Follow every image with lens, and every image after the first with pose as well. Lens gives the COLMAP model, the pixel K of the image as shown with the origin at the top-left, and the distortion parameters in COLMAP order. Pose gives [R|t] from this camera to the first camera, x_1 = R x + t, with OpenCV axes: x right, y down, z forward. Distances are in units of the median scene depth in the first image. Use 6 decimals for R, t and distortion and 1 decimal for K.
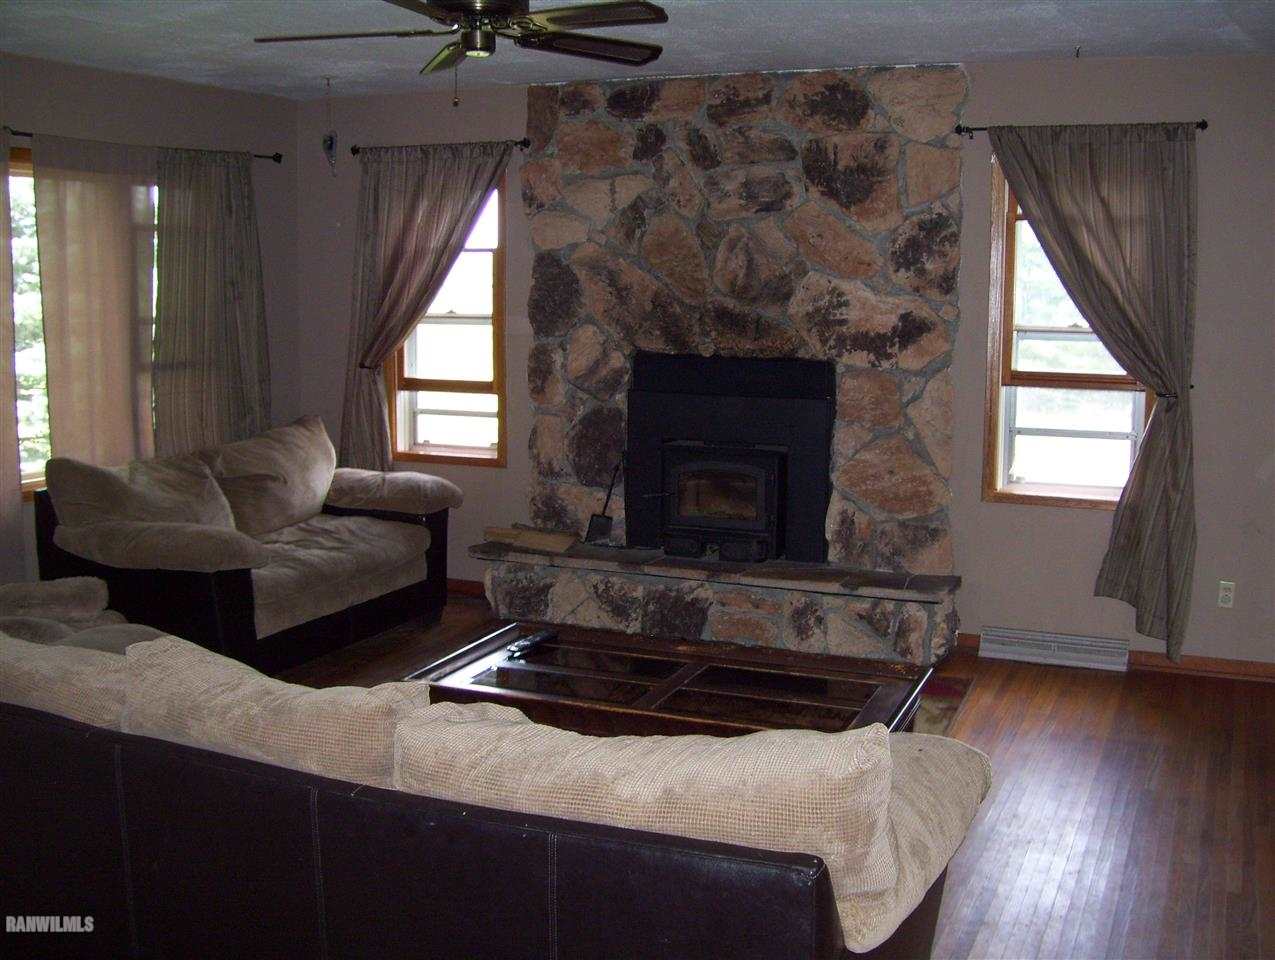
lens RADIAL K [[1364.7, 0, 637.5], [0, 1364.7, 480.0], [0, 0, 1]] dist [-0.198389, 0.178315]
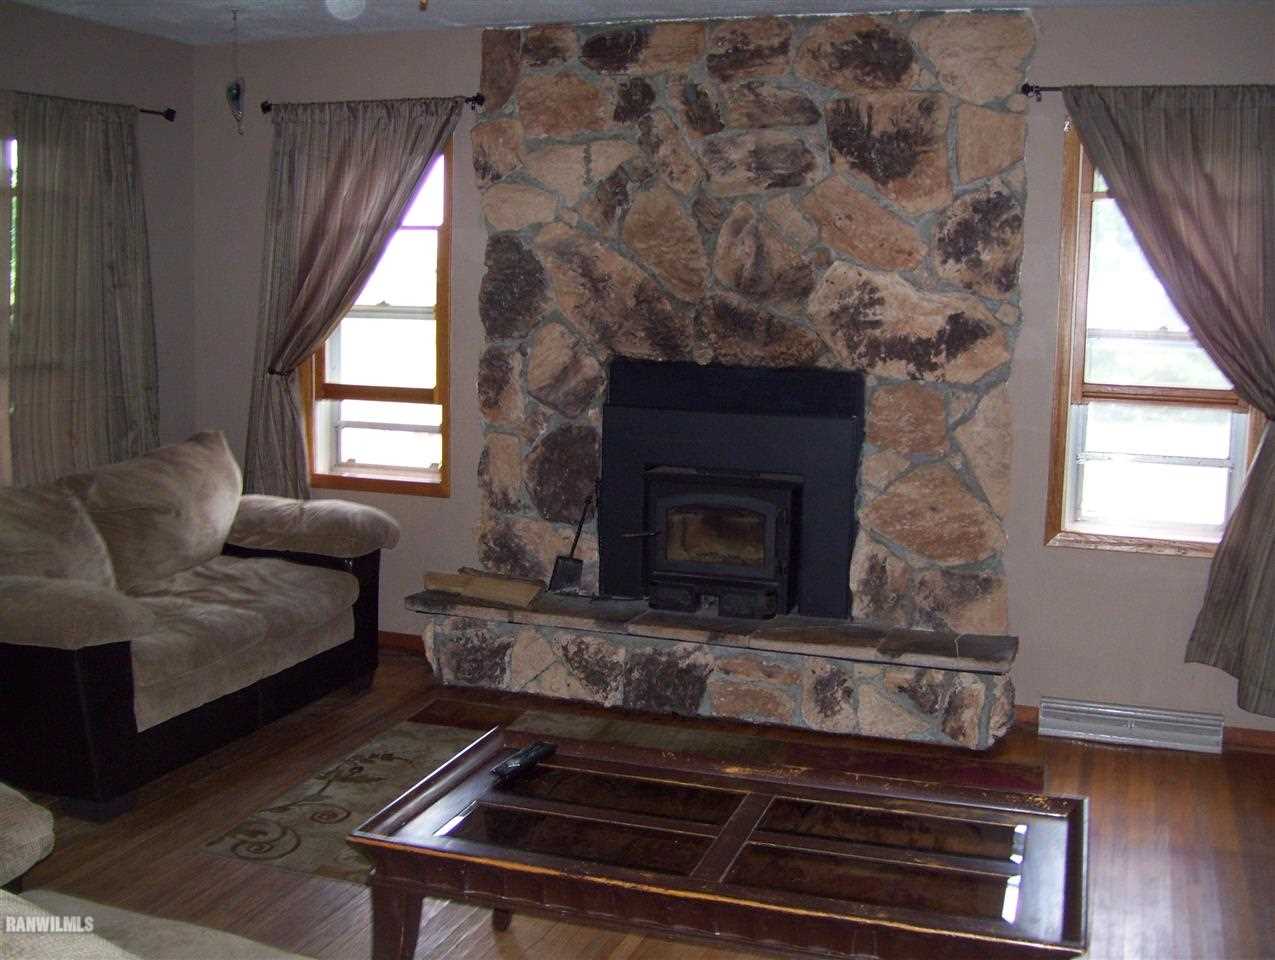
lens RADIAL K [[1364.7, 0, 637.5], [0, 1364.7, 480.0], [0, 0, 1]] dist [-0.198389, 0.178315]
pose [[0.997236, 0.004474, 0.074159, -0.049364], [-0.004294, 0.999987, -0.002586, -0.019886], [-0.074170, 0.002260, 0.997243, 0.196986]]
